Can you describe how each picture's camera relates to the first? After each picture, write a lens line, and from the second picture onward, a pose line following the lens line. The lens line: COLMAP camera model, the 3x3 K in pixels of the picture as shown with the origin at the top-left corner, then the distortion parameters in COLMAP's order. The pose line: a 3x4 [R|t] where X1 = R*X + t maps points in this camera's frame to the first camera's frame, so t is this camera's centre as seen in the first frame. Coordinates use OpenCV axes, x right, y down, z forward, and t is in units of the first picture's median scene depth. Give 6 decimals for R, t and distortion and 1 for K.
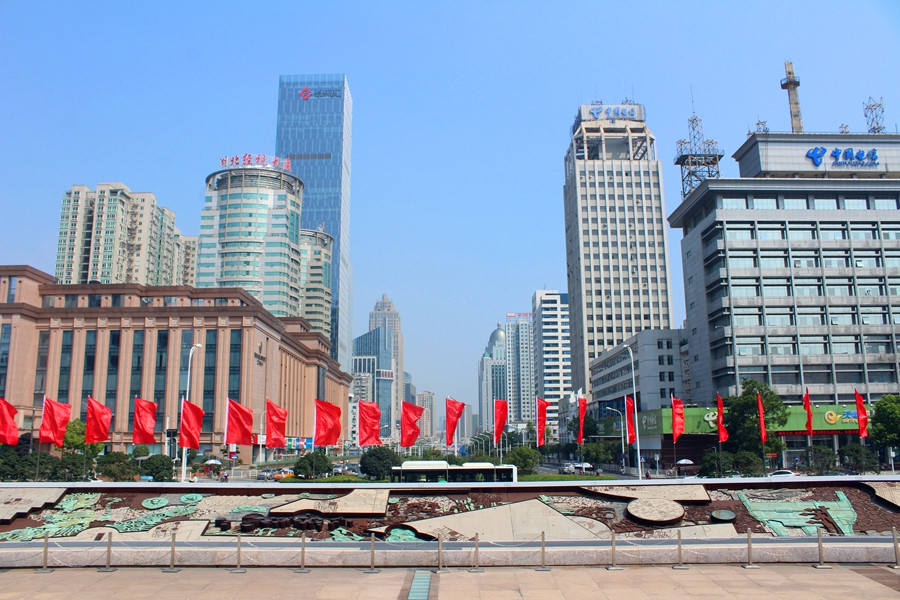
lens RADIAL K [[746.5, 0, 450.0], [0, 746.5, 300.0], [0, 0, 1]] dist [-0.165479, 0.139004]
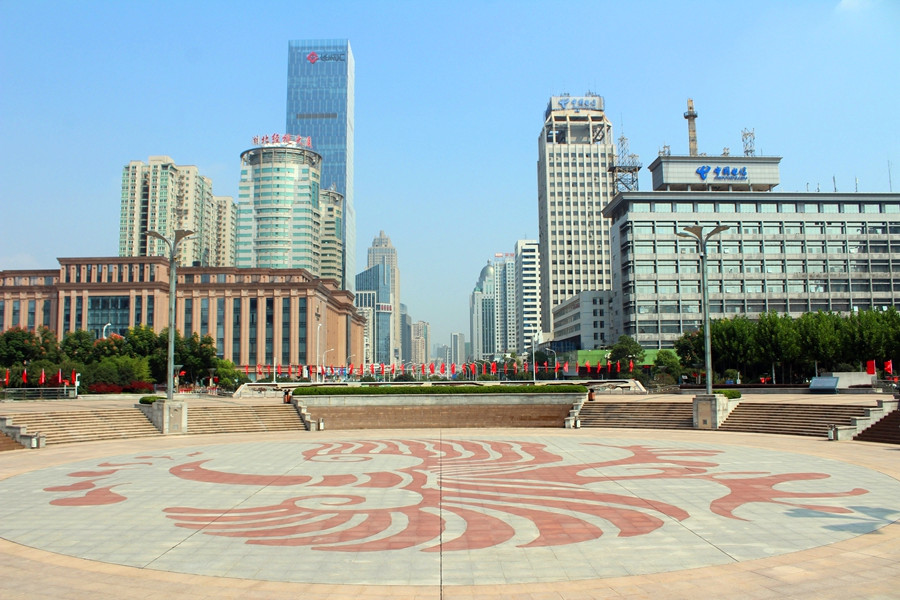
lens RADIAL K [[746.5, 0, 450.0], [0, 746.5, 300.0], [0, 0, 1]] dist [-0.165479, 0.139004]
pose [[0.999963, 0.000005, 0.008616, -0.000503], [-0.000840, 0.995297, 0.096867, -0.048847], [-0.008575, -0.096871, 0.995260, -0.247098]]
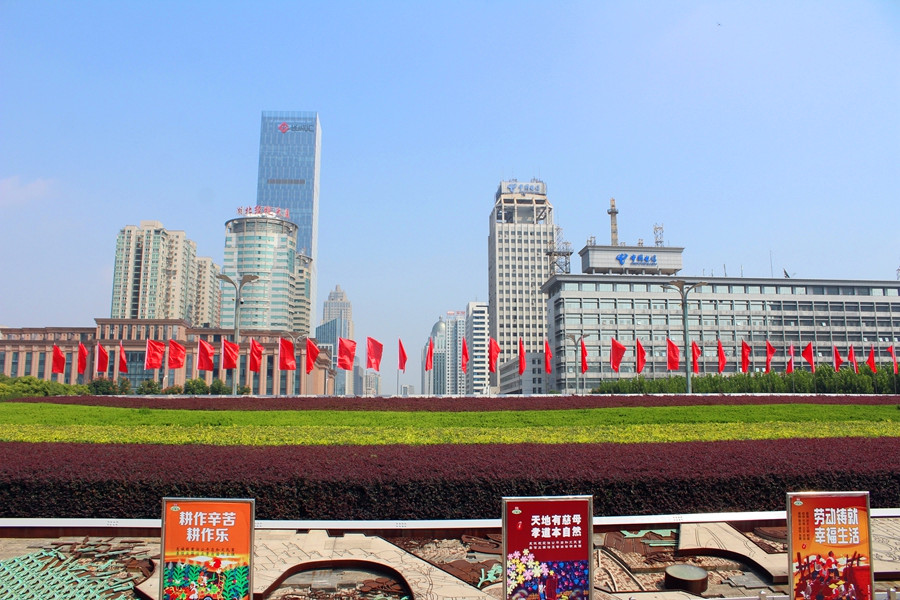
lens RADIAL K [[746.5, 0, 450.0], [0, 746.5, 300.0], [0, 0, 1]] dist [-0.165479, 0.139004]
pose [[0.996849, 0.021270, 0.076416, -0.024529], [-0.023391, 0.999362, 0.026974, -0.076104], [-0.075794, -0.028676, 0.996711, -0.424239]]
